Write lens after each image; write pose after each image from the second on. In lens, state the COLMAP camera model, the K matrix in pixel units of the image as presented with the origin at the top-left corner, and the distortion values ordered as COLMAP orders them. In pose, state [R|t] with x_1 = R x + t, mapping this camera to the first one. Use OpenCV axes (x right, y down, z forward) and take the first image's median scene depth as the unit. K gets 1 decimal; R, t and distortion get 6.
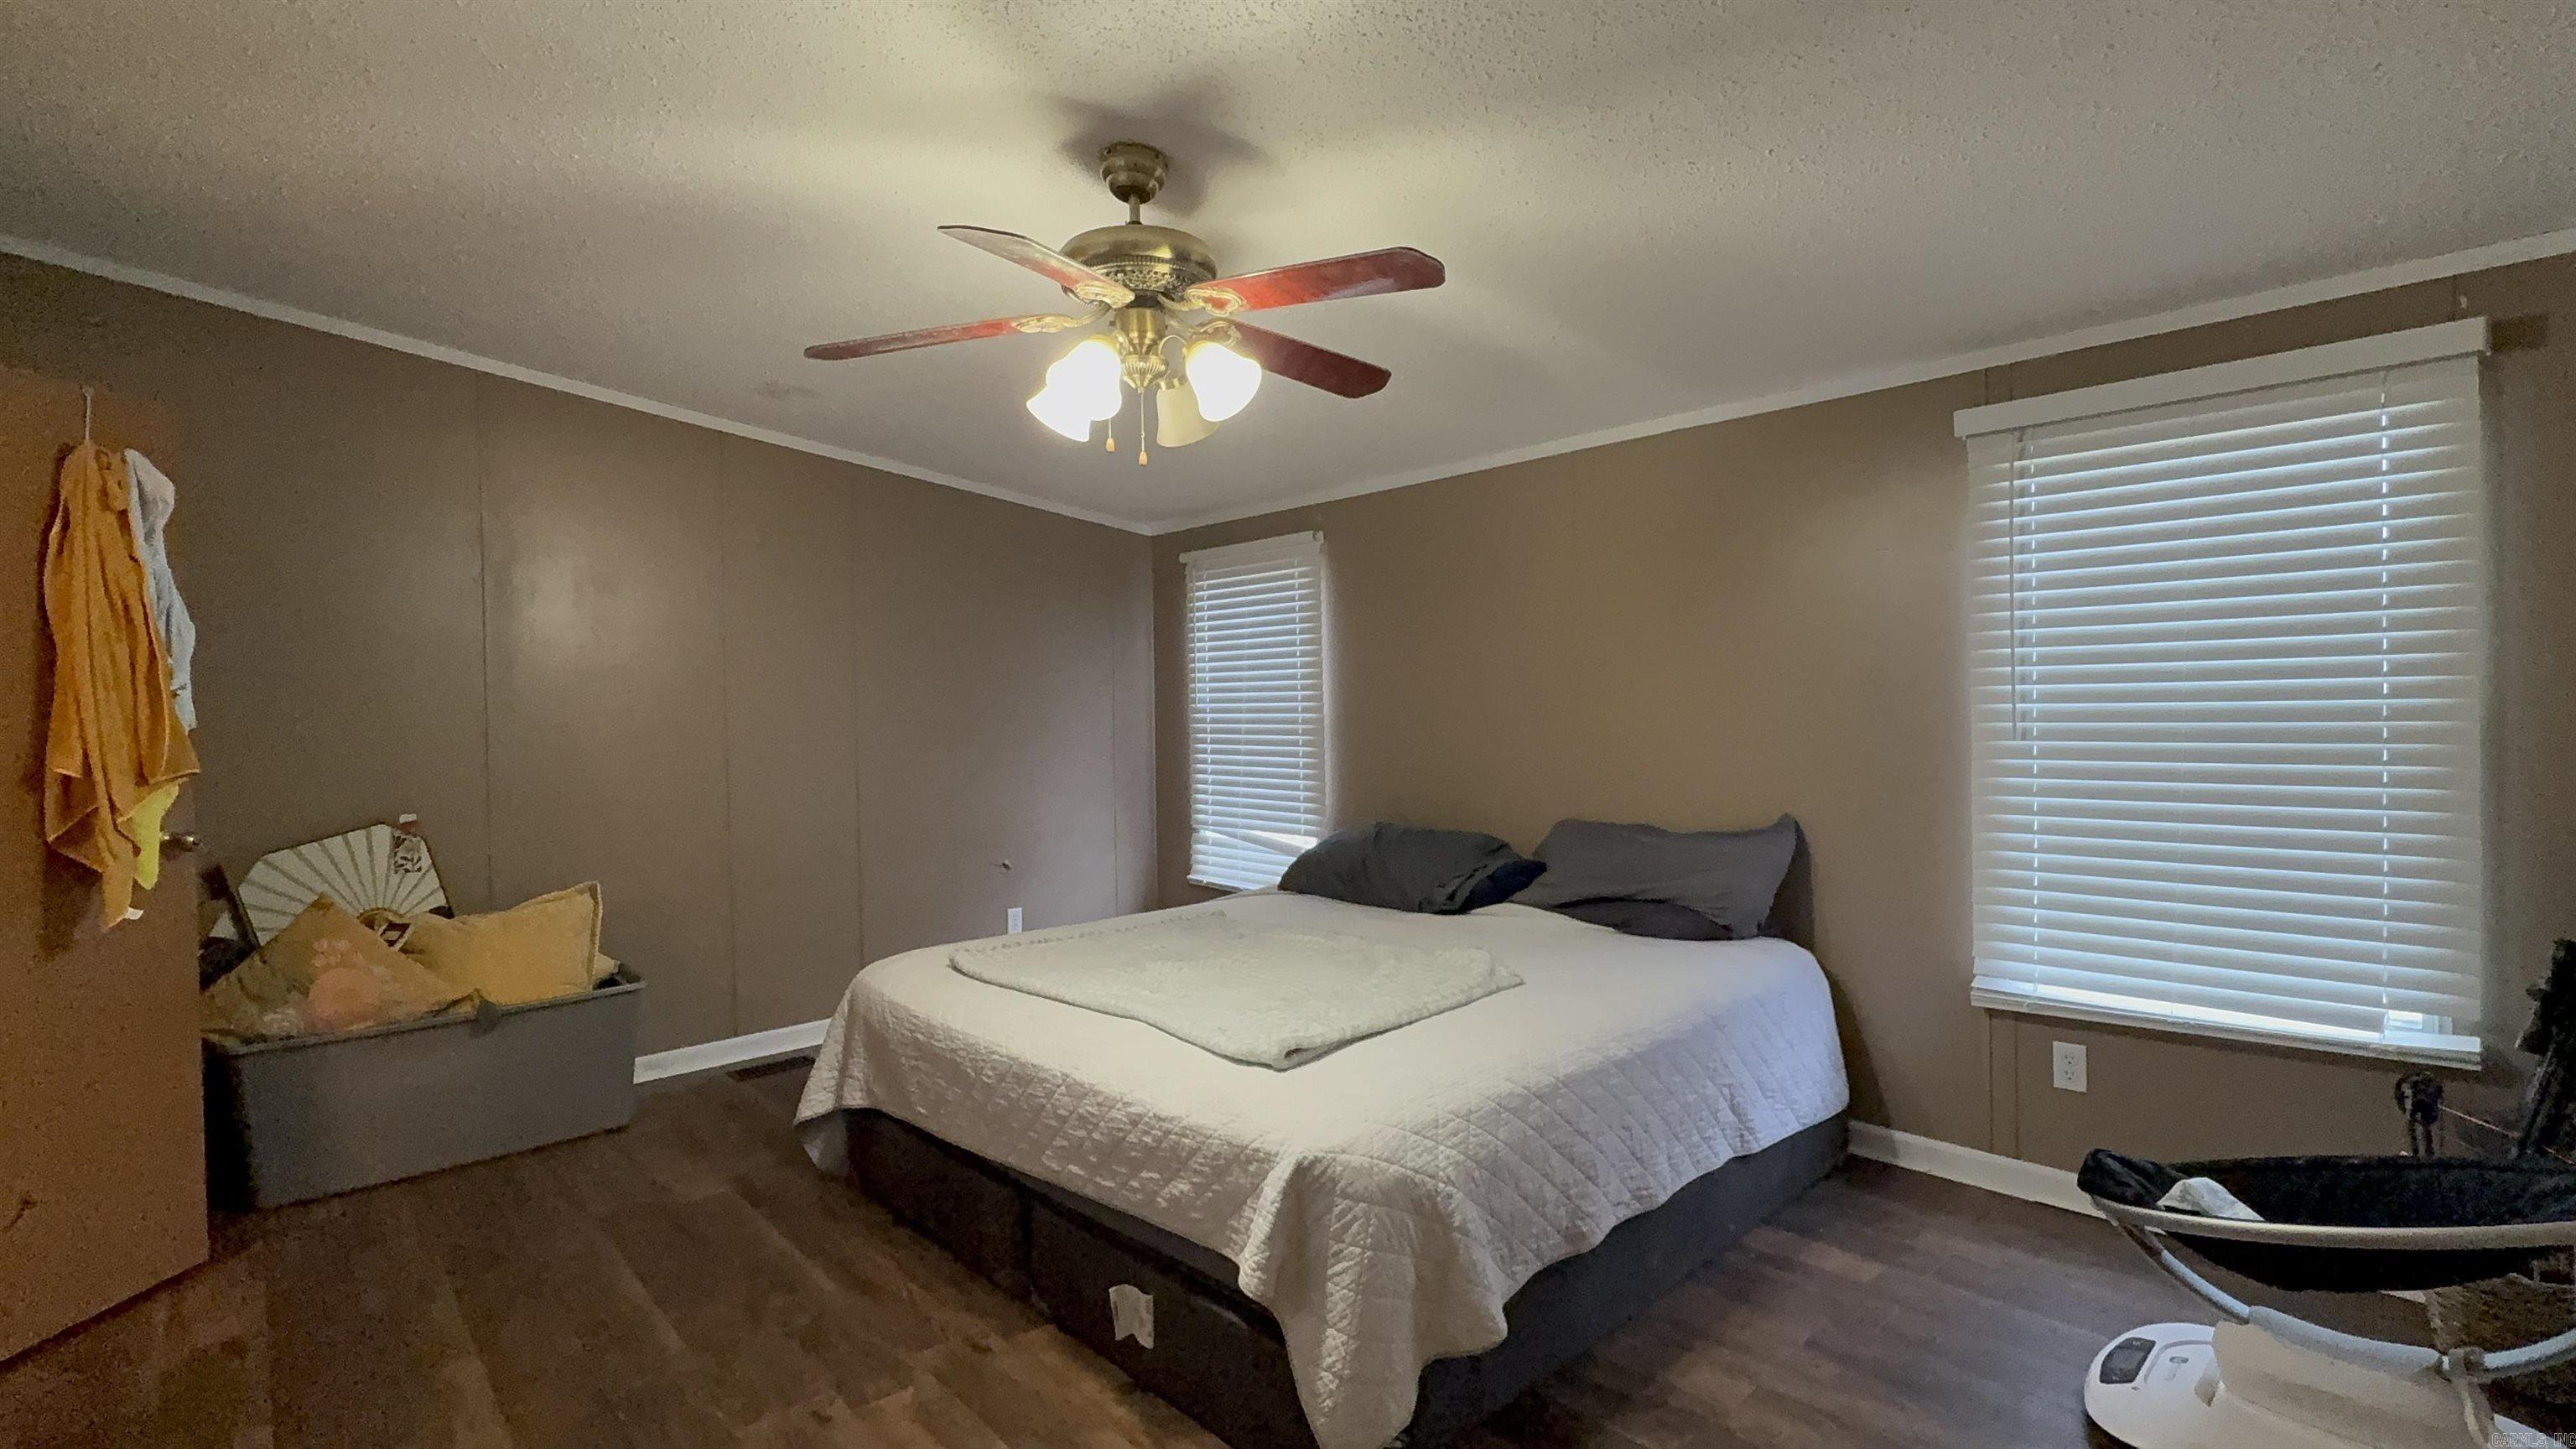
lens RADIAL K [[1146.7, 0, 1285.7], [0, 1146.7, 724.2], [0, 0, 1]] dist [0.003868, 0.000600]
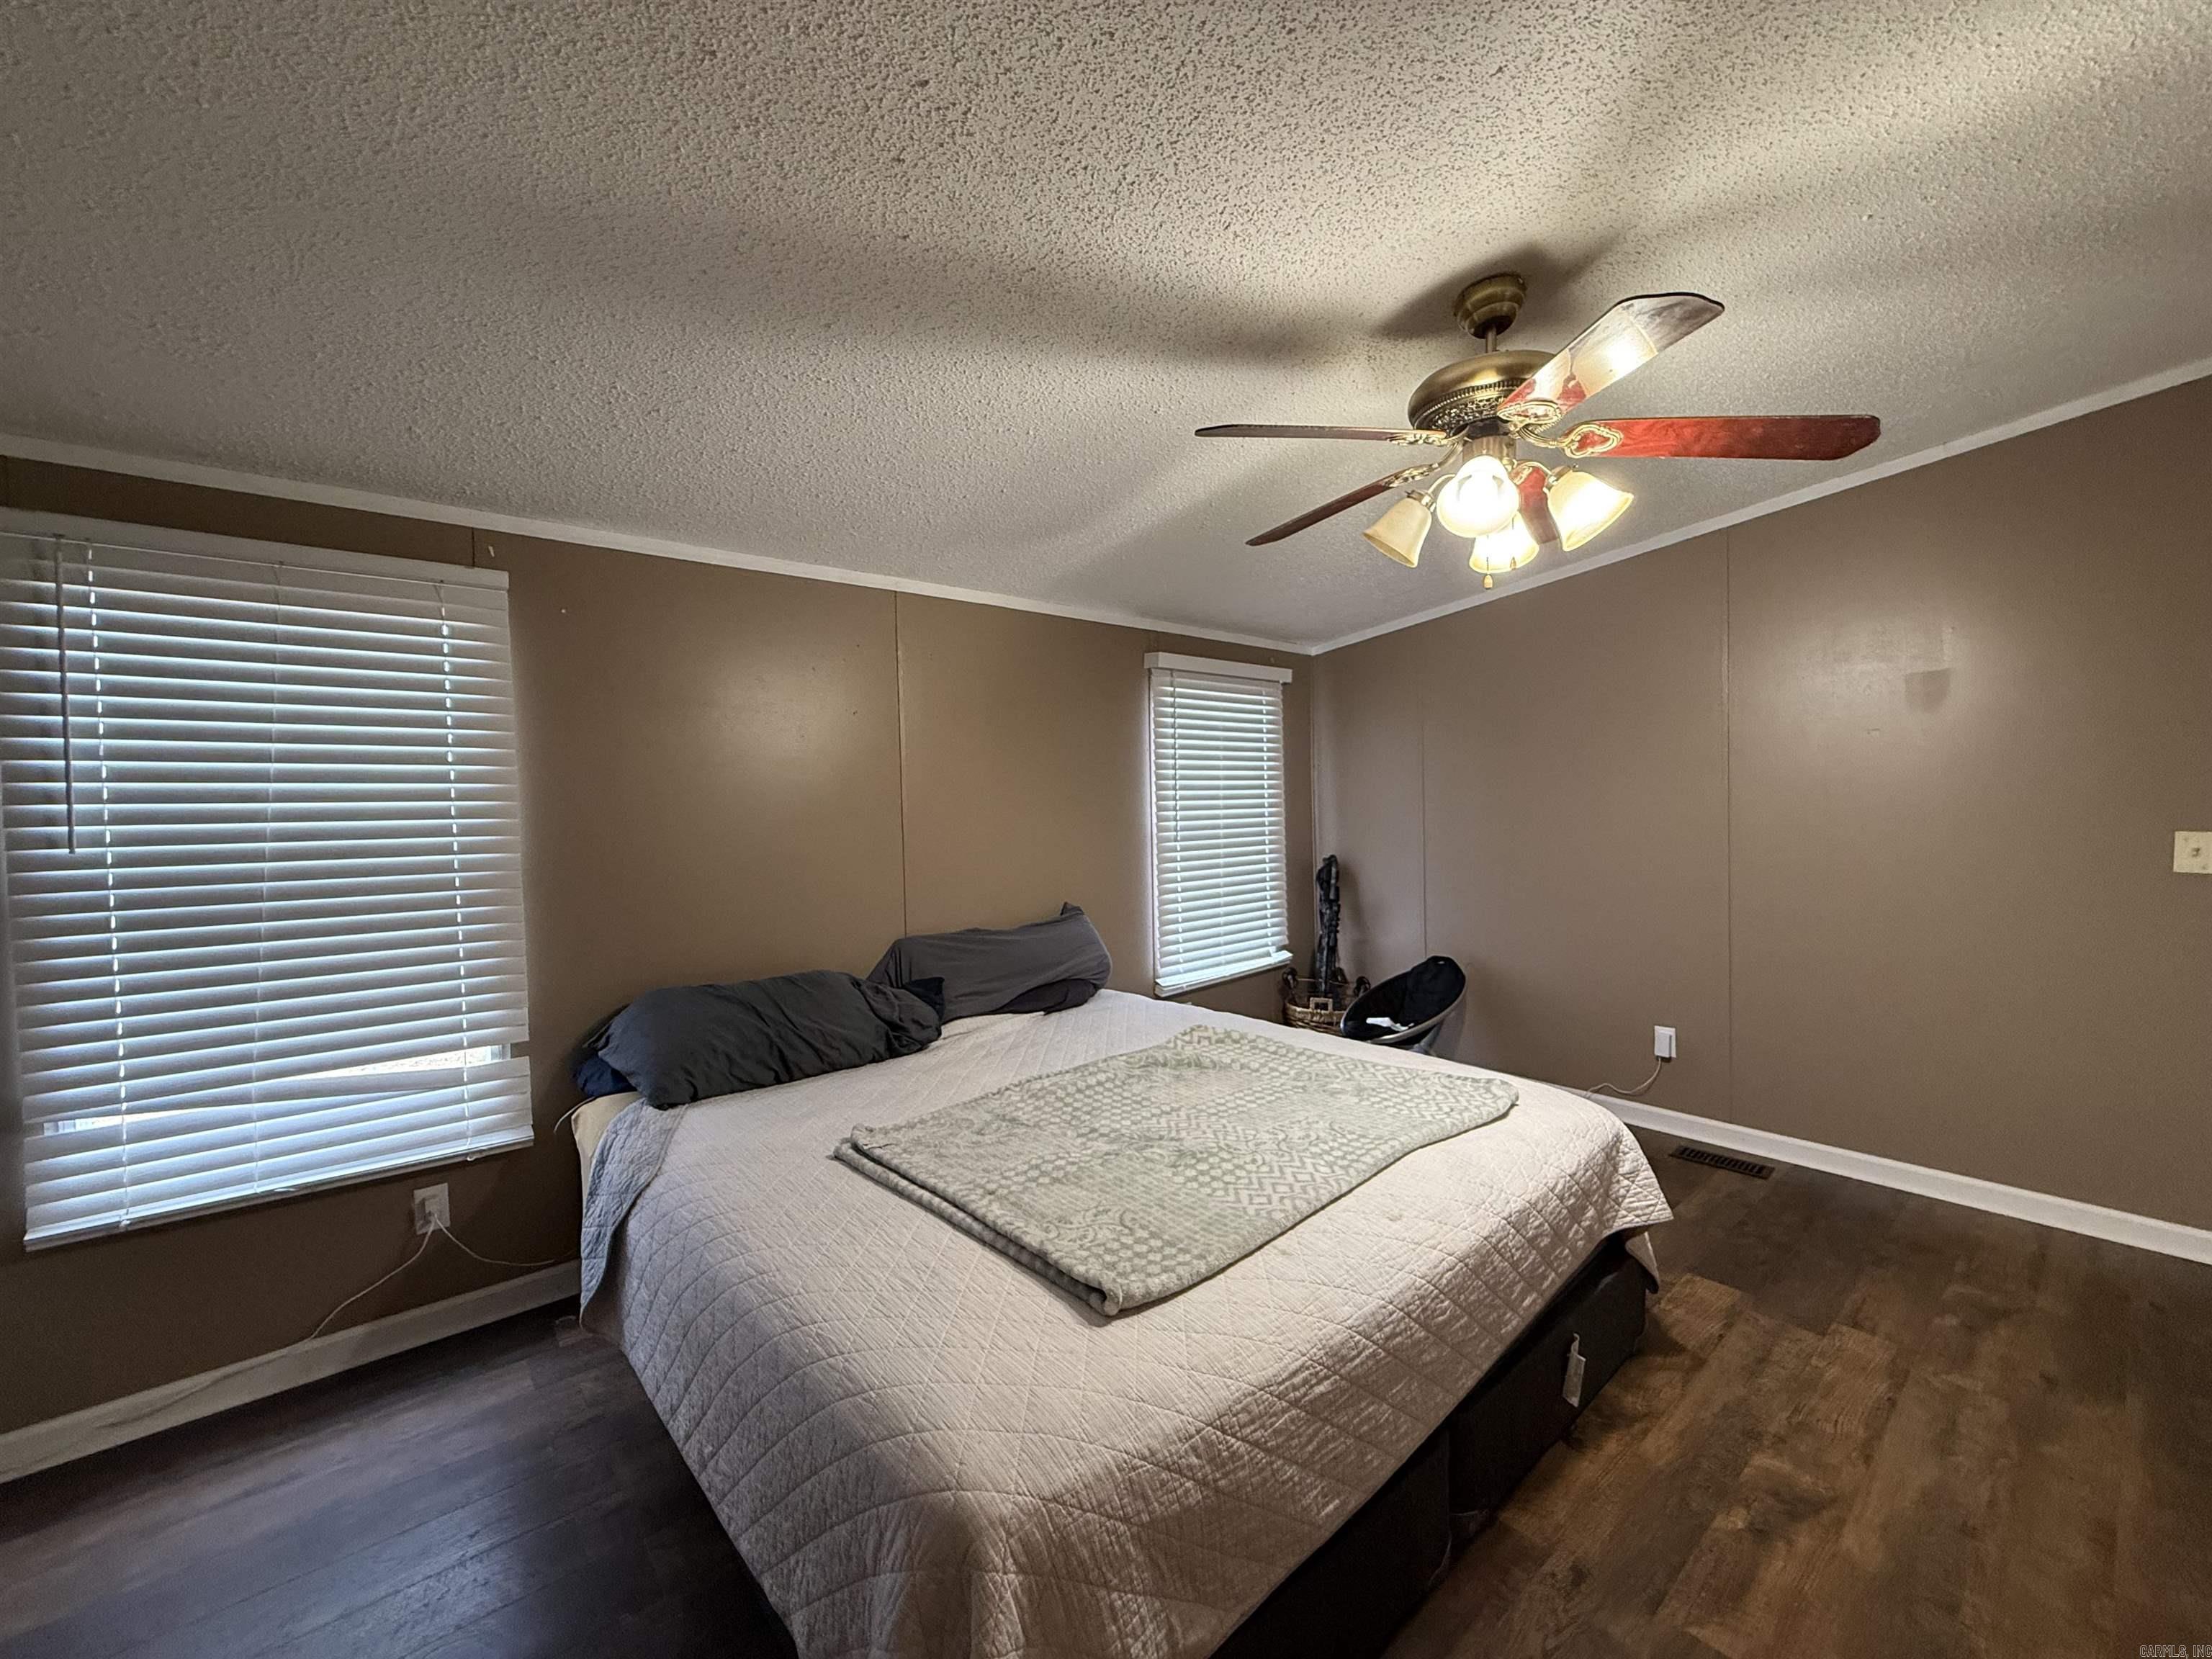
lens RADIAL K [[885.8, 0, 1103.7], [0, 885.8, 823.6], [0, 0, 1]] dist [-0.000977, -0.000341]
pose [[0.057762, -0.009281, 0.998287, -0.764960], [0.035791, 0.999333, 0.007220, -0.029831], [-0.997689, 0.035313, 0.058056, 1.052582]]
